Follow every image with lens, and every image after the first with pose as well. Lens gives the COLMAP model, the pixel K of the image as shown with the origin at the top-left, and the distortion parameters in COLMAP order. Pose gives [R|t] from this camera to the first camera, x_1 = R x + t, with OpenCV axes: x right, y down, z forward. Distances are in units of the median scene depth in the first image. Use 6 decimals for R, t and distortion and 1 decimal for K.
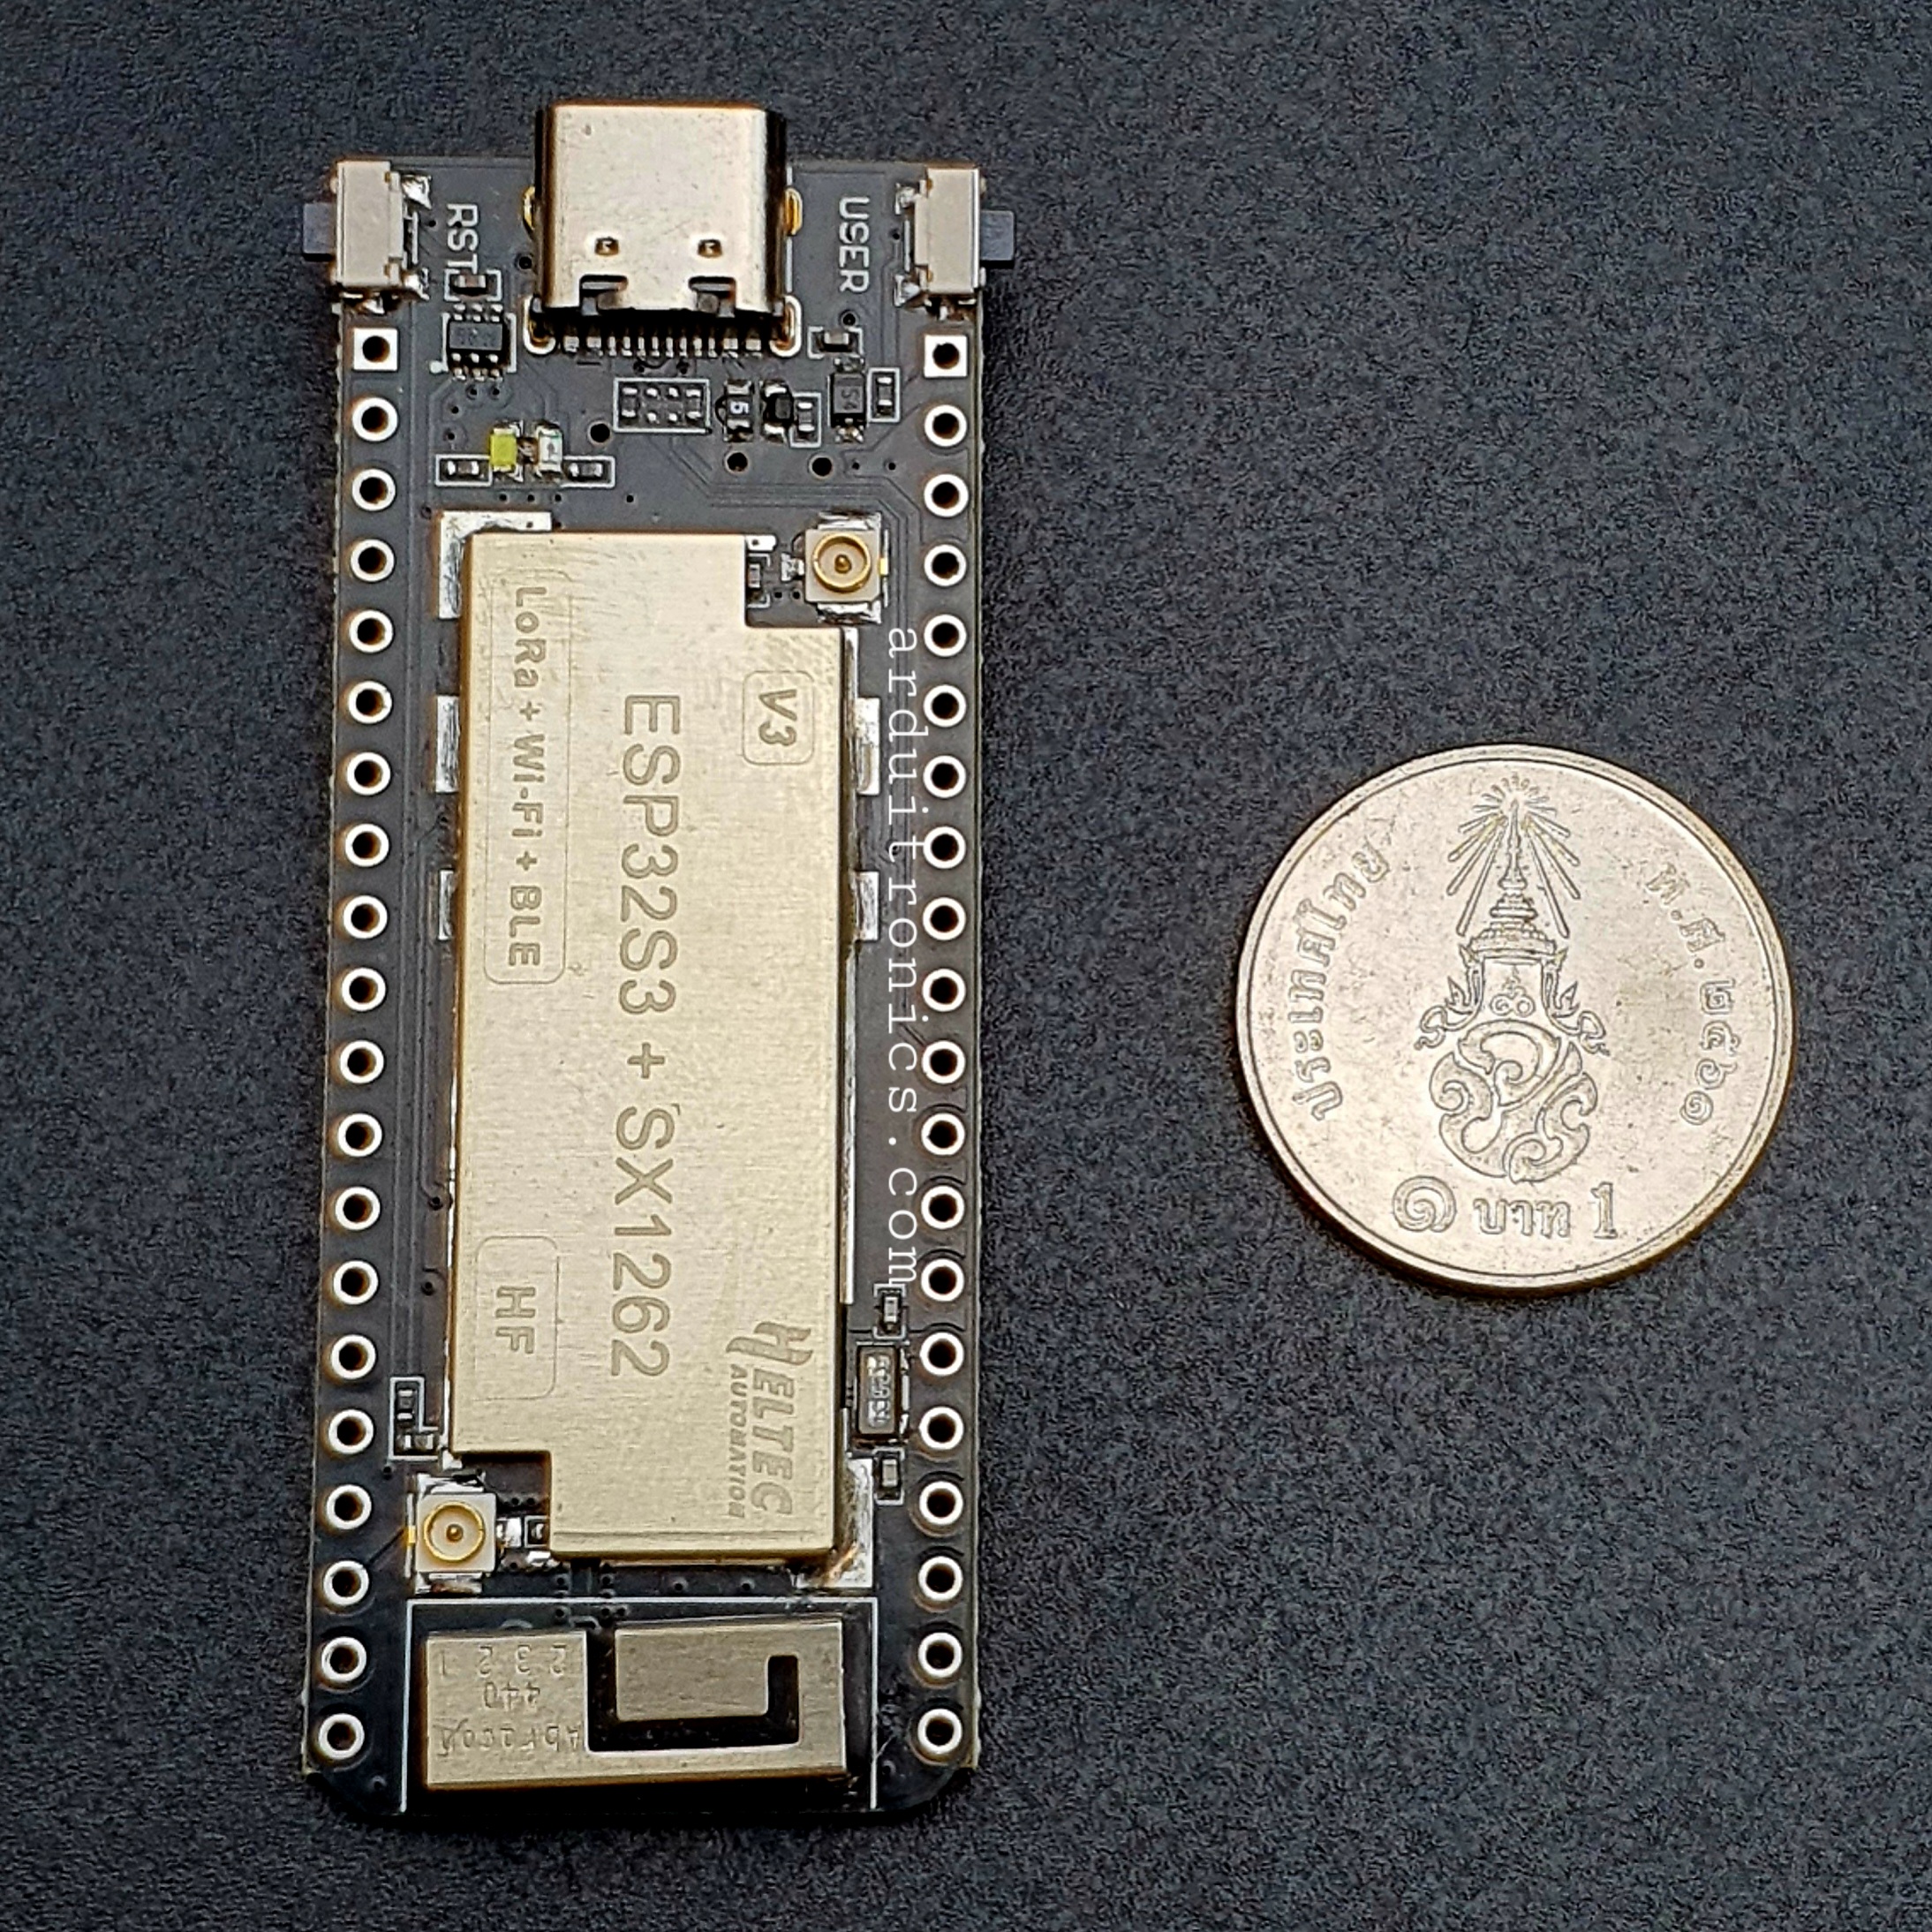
lens RADIAL K [[4085.8, 0, 875.4], [0, 4085.8, 967.3], [0, 0, 1]] dist [0.182380, -0.225094]
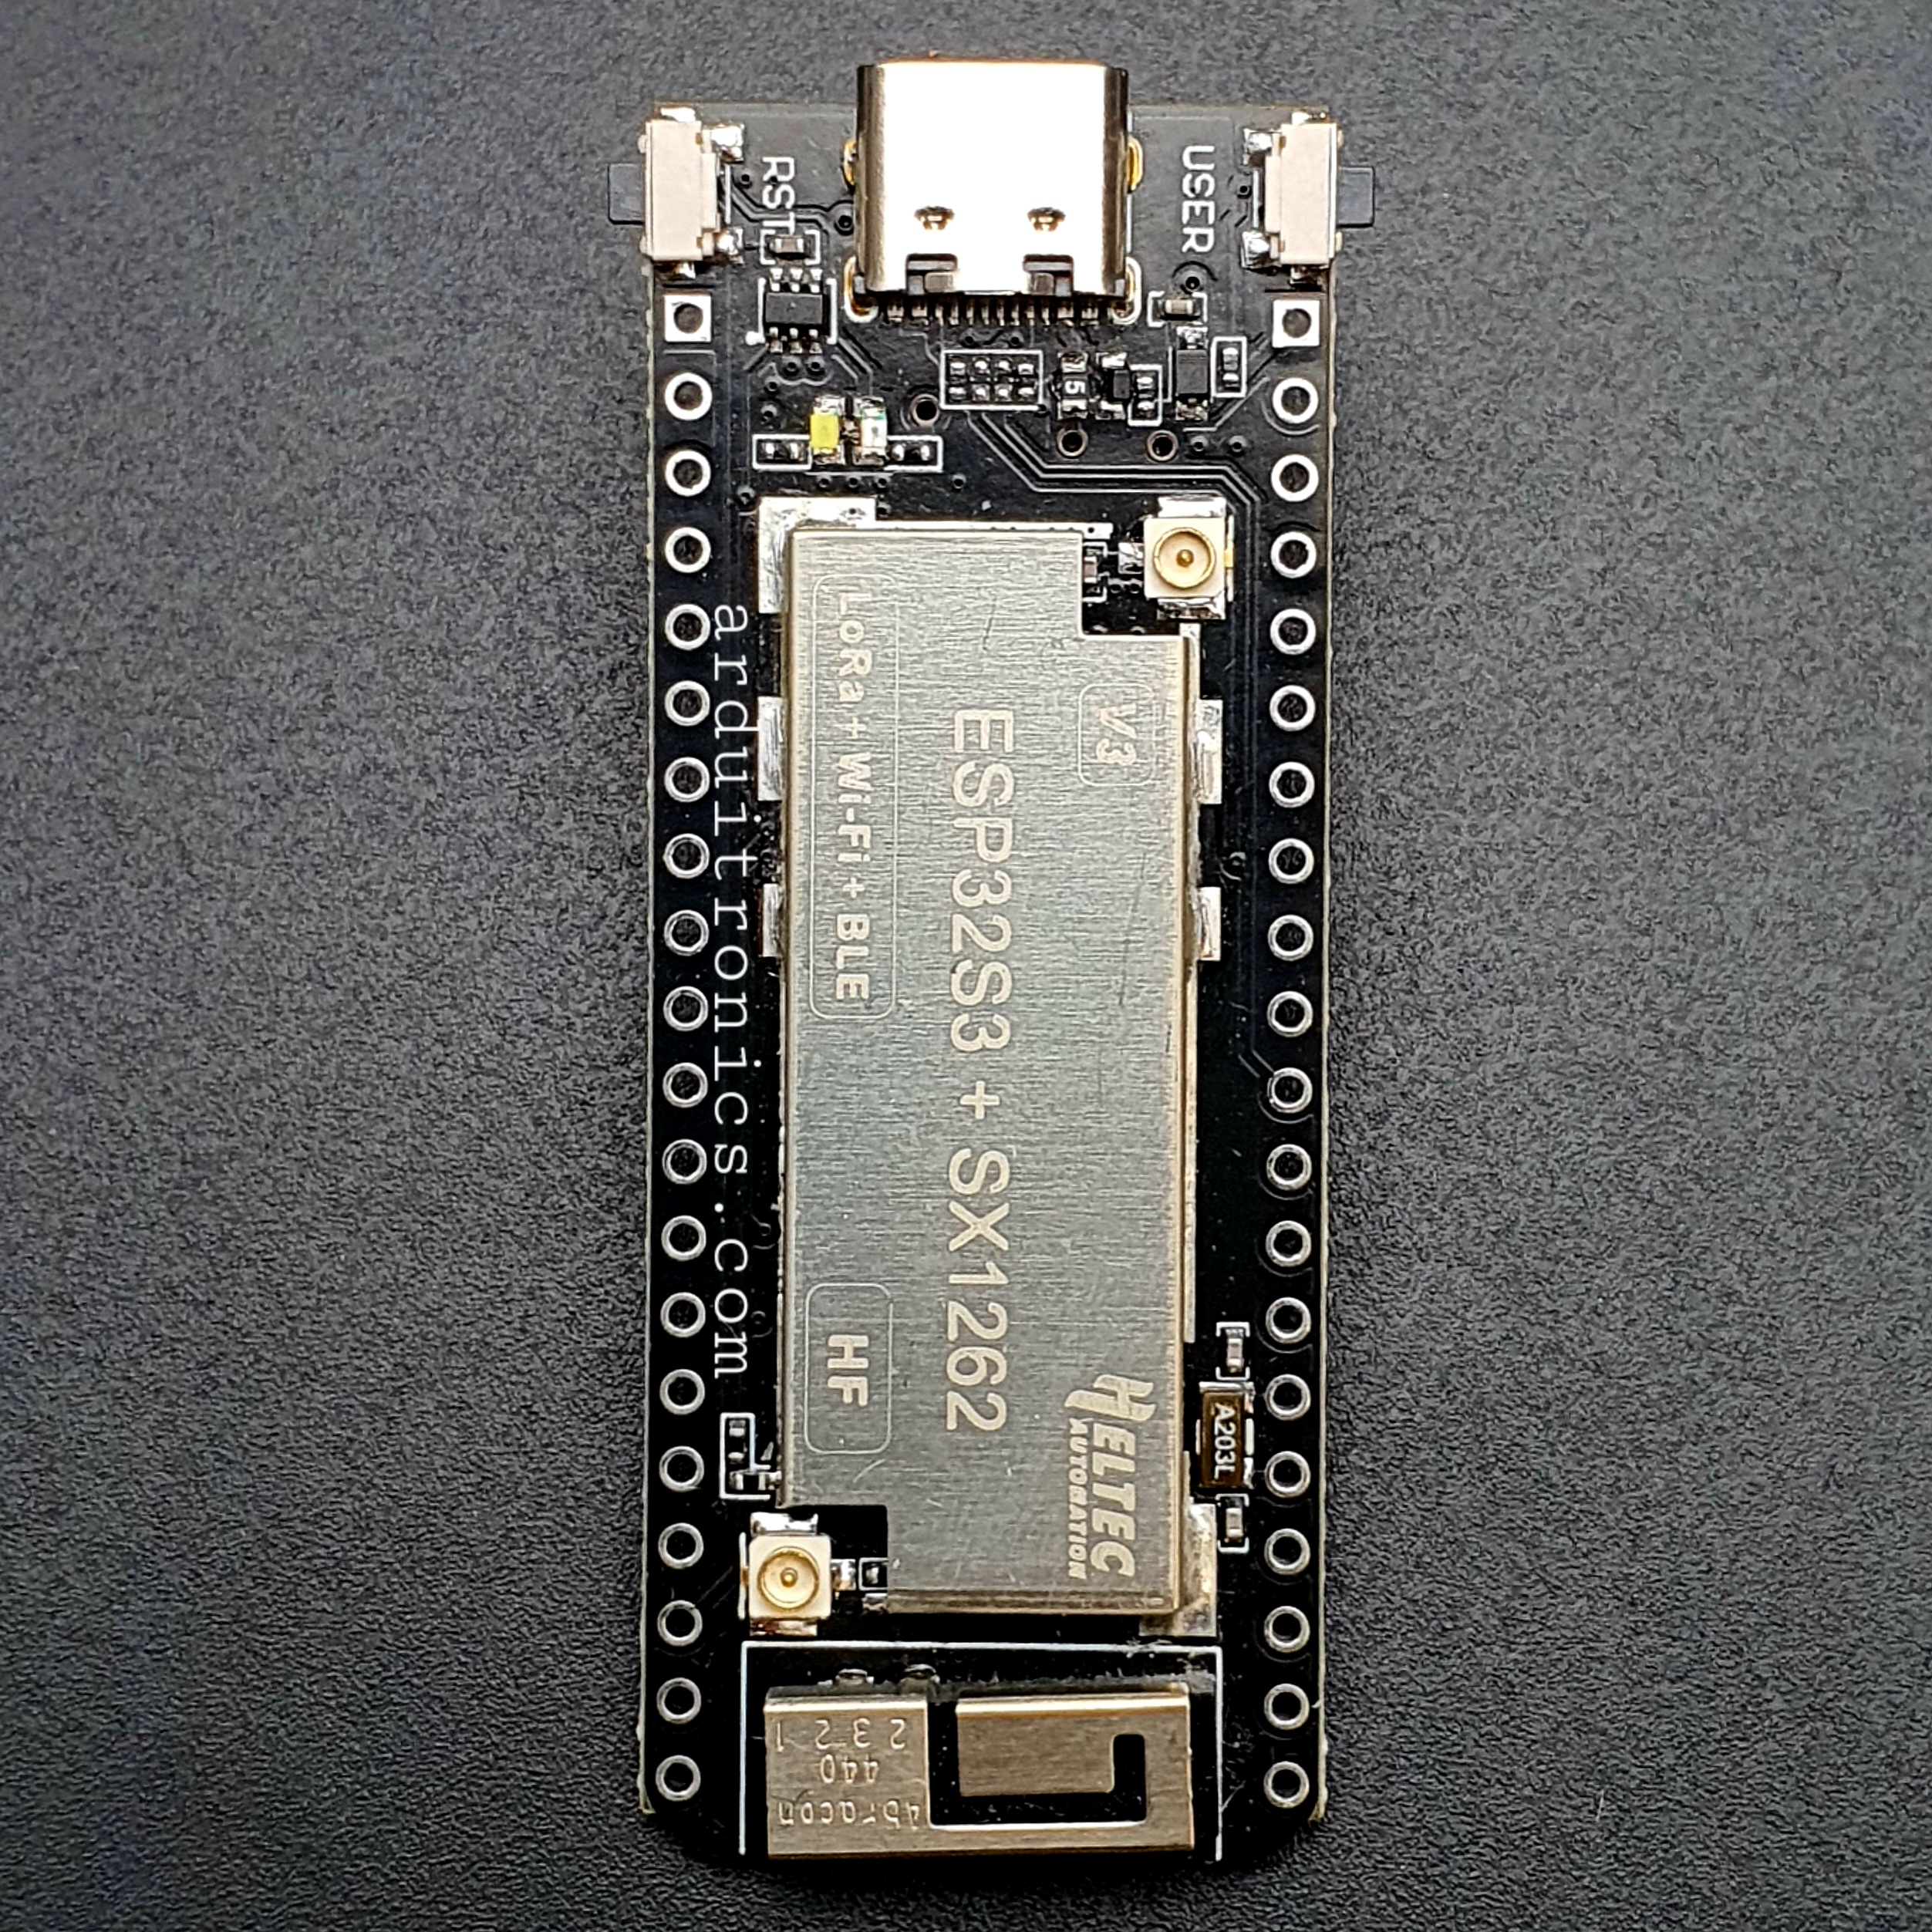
lens RADIAL K [[4085.8, 0, 875.4], [0, 4085.8, 967.3], [0, 0, 1]] dist [0.182380, -0.225094]
pose [[0.998383, 0.002068, -0.056803, -0.025111], [0.006490, 0.988655, 0.150064, -0.145640], [0.056469, -0.150190, 0.987043, 0.051491]]
